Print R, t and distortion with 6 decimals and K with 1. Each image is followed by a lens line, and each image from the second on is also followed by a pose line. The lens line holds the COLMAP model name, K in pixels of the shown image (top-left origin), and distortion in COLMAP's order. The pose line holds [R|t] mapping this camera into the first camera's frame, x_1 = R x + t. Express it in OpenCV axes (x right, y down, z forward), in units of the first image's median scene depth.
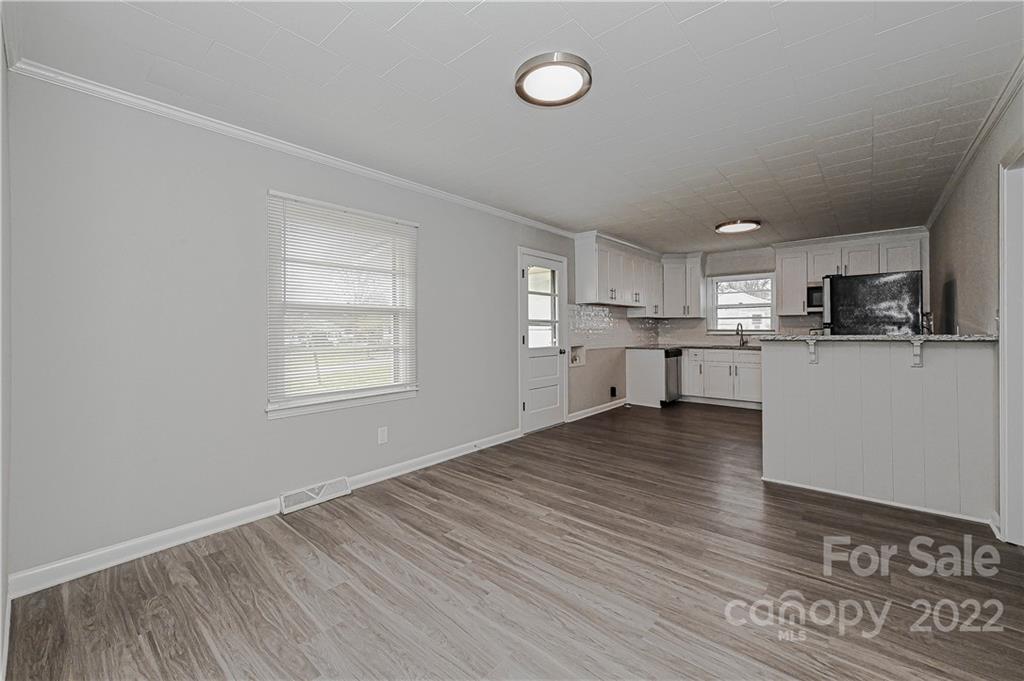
lens RADIAL K [[411.2, 0, 514.4], [0, 411.2, 325.9], [0, 0, 1]] dist [-0.006130, 0.000465]
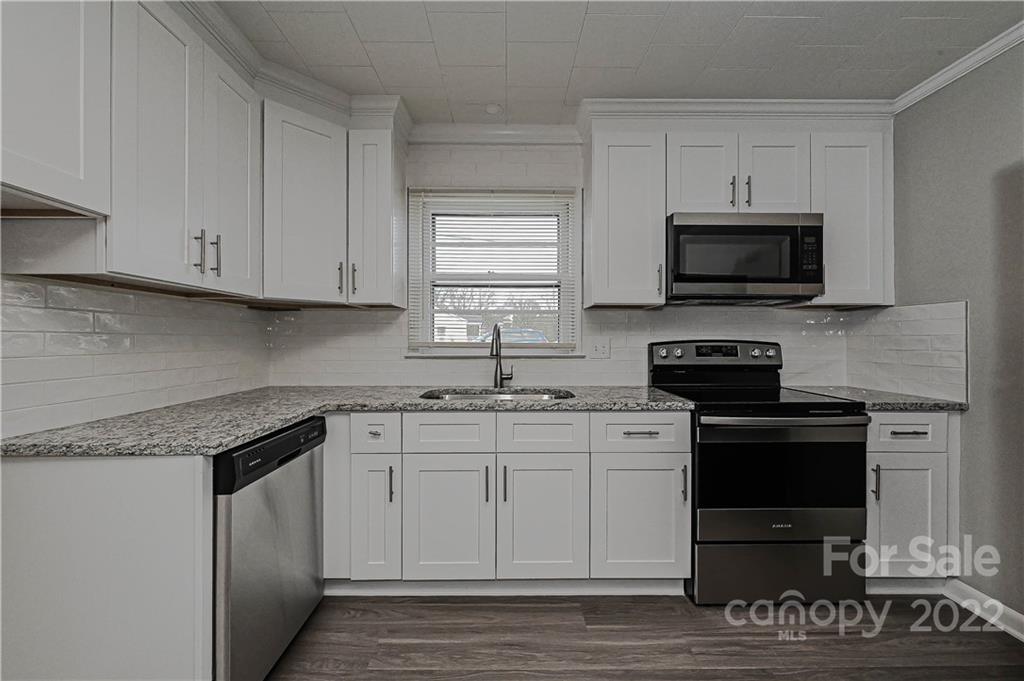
lens RADIAL K [[411.2, 0, 507.9], [0, 411.2, 338.4], [0, 0, 1]] dist [-0.006130, 0.000465]
pose [[0.756668, 0.010081, 0.653721, 0.323342], [-0.011855, 0.999928, -0.001698, 0.005767], [-0.653691, -0.006465, 0.756734, 0.722257]]
